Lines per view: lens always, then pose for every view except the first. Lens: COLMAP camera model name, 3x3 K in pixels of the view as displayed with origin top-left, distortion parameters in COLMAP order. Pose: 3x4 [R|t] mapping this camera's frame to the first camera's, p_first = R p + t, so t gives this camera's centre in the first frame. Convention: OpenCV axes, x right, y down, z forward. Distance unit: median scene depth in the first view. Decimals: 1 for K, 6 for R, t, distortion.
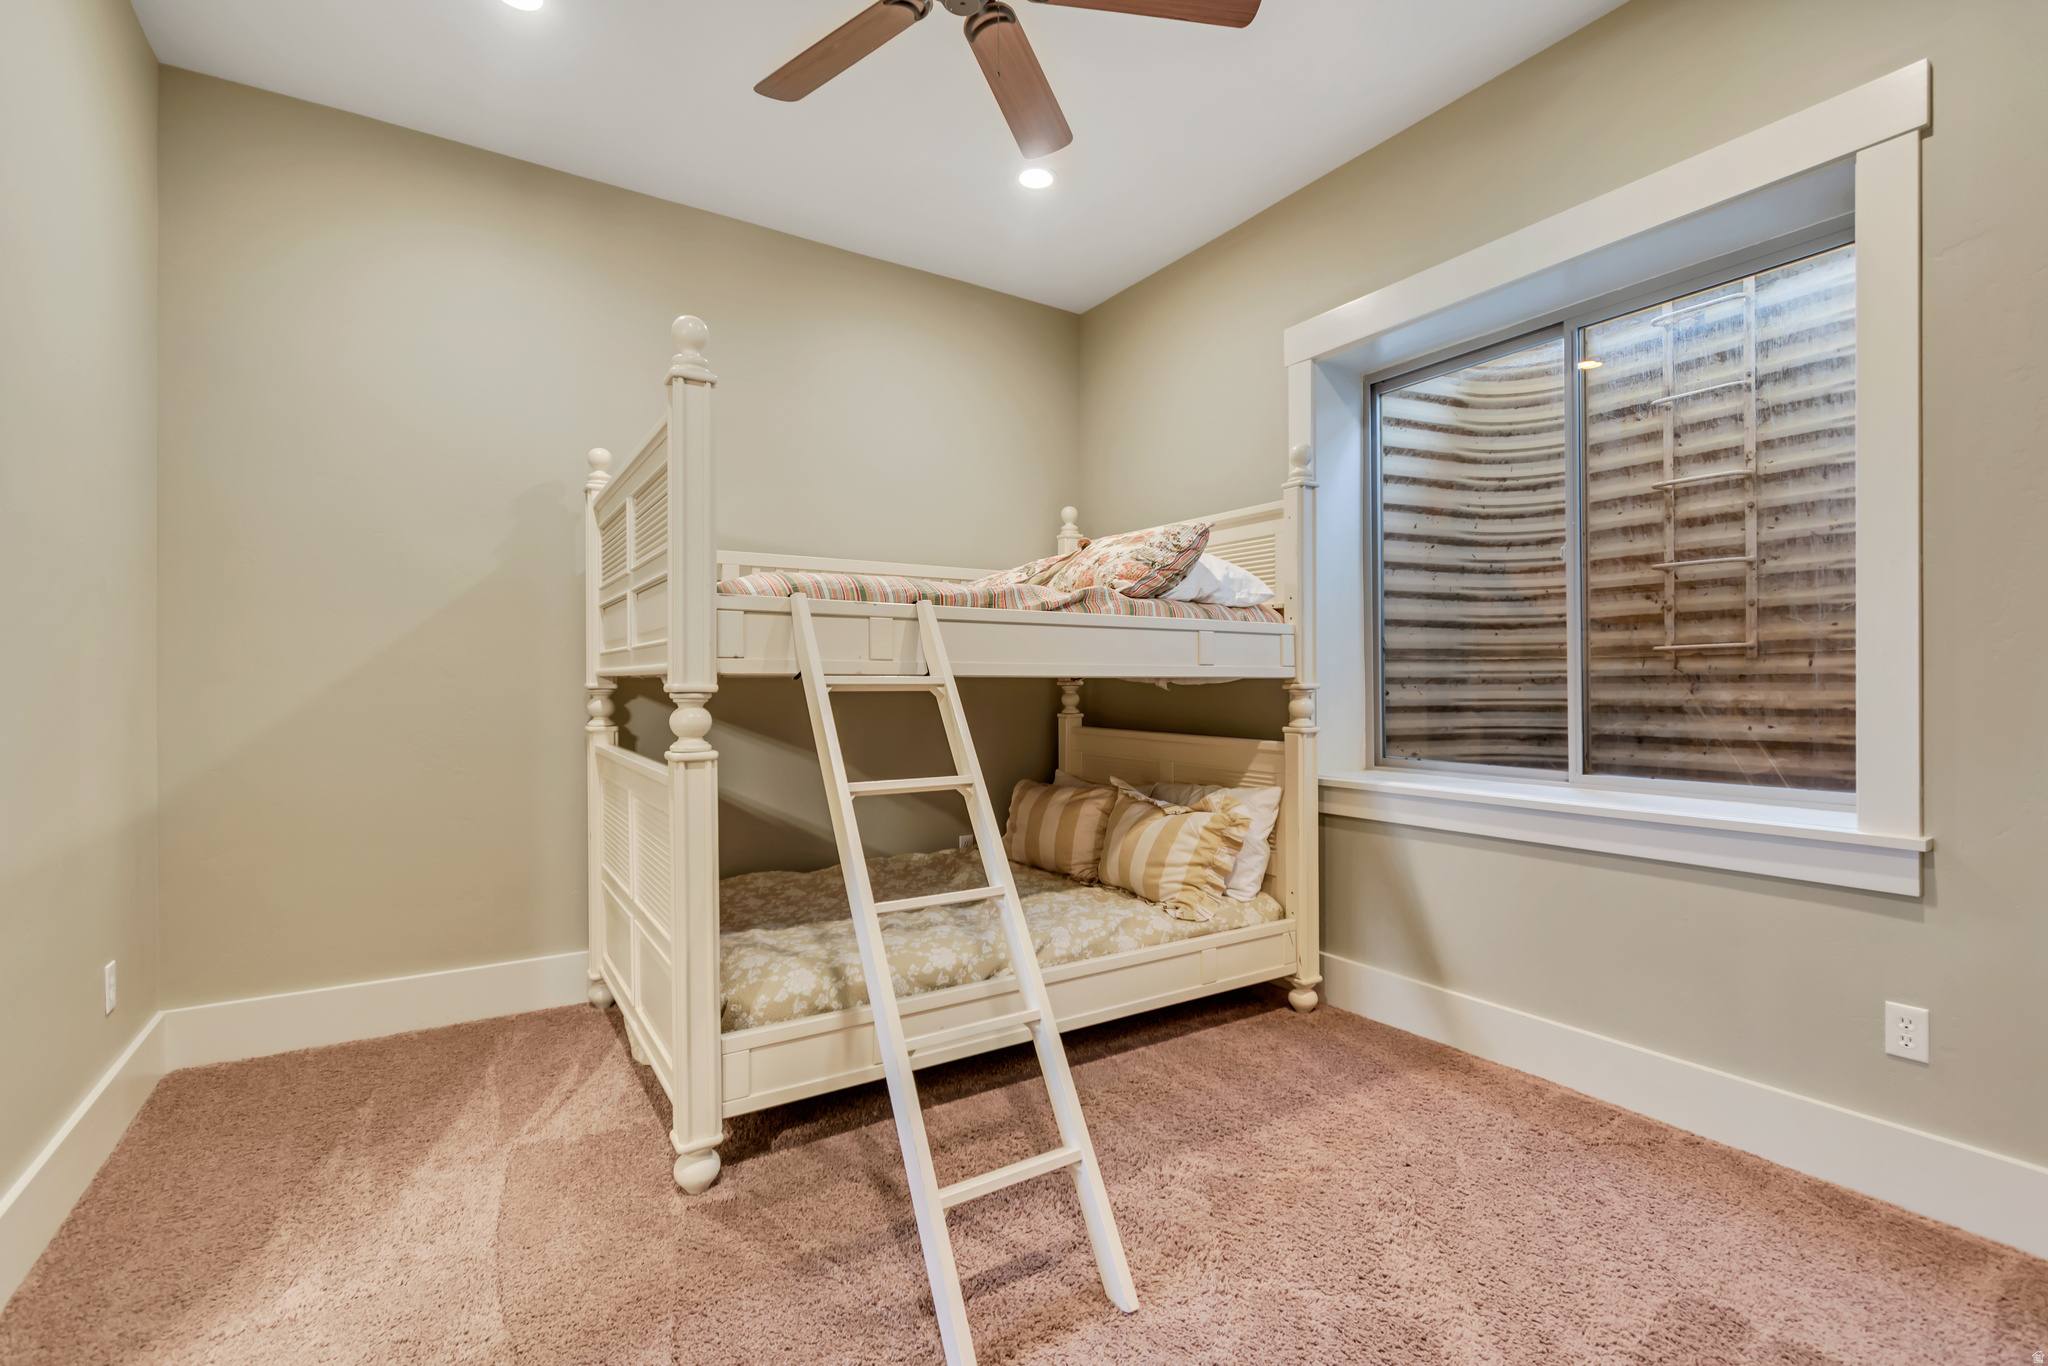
lens RADIAL K [[919.5, 0, 1024.0], [0, 919.5, 683.0], [0, 0, 1]] dist [0.002151, -0.000779]
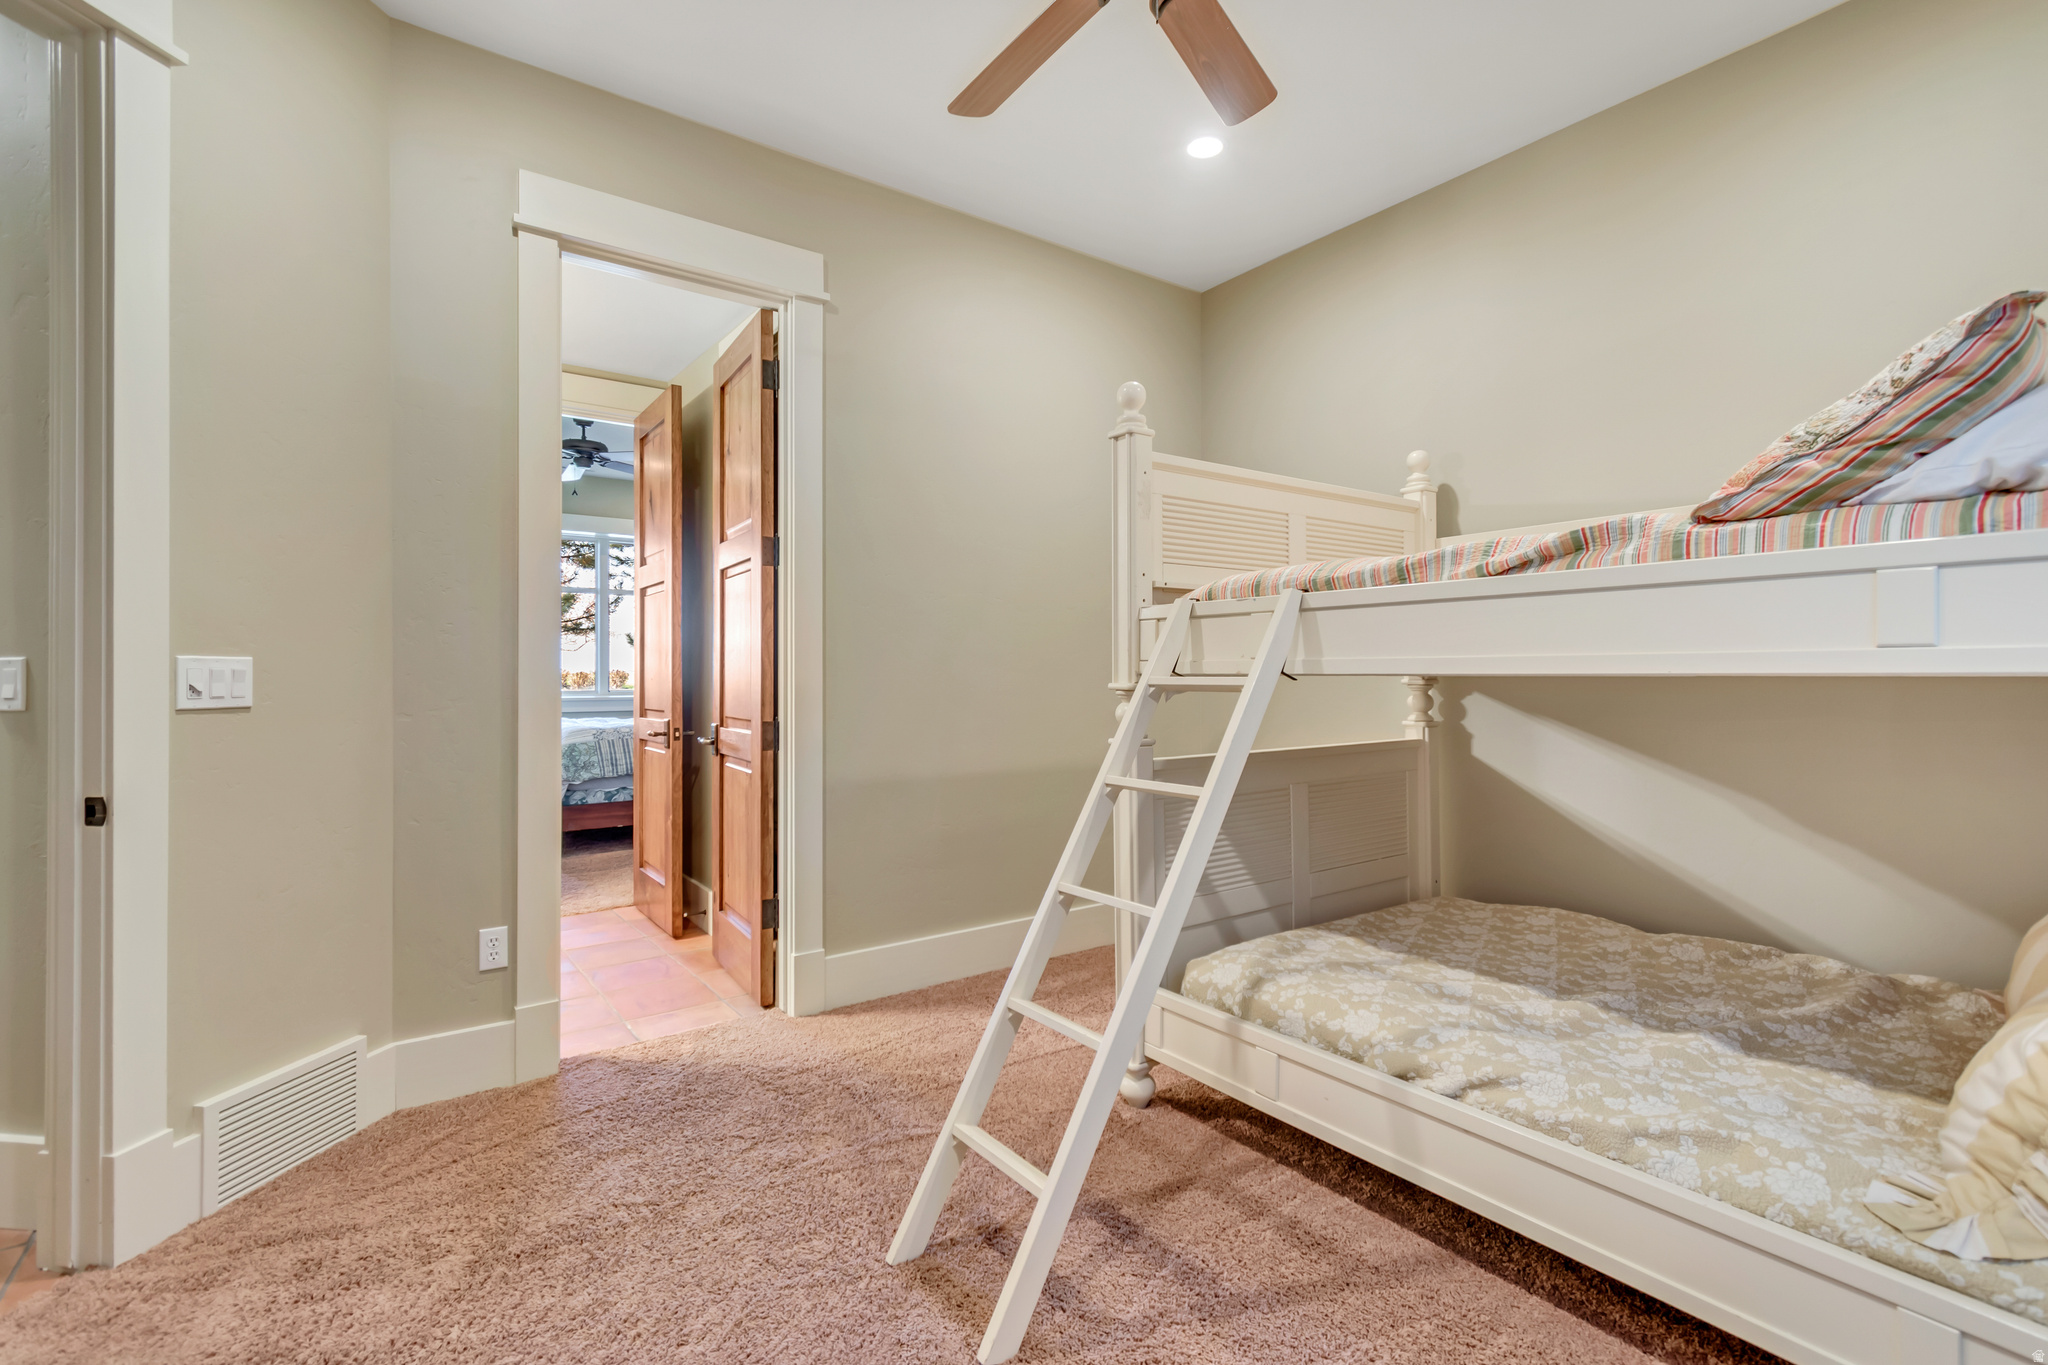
lens RADIAL K [[917.5, 0, 1030.9], [0, 917.5, 674.8], [0, 0, 1]] dist [0.002534, -0.001289]
pose [[0.066783, -0.000219, -0.997768, 0.688019], [0.003184, 0.999995, -0.000006, -0.008540], [0.997762, -0.003176, 0.066783, 0.648551]]
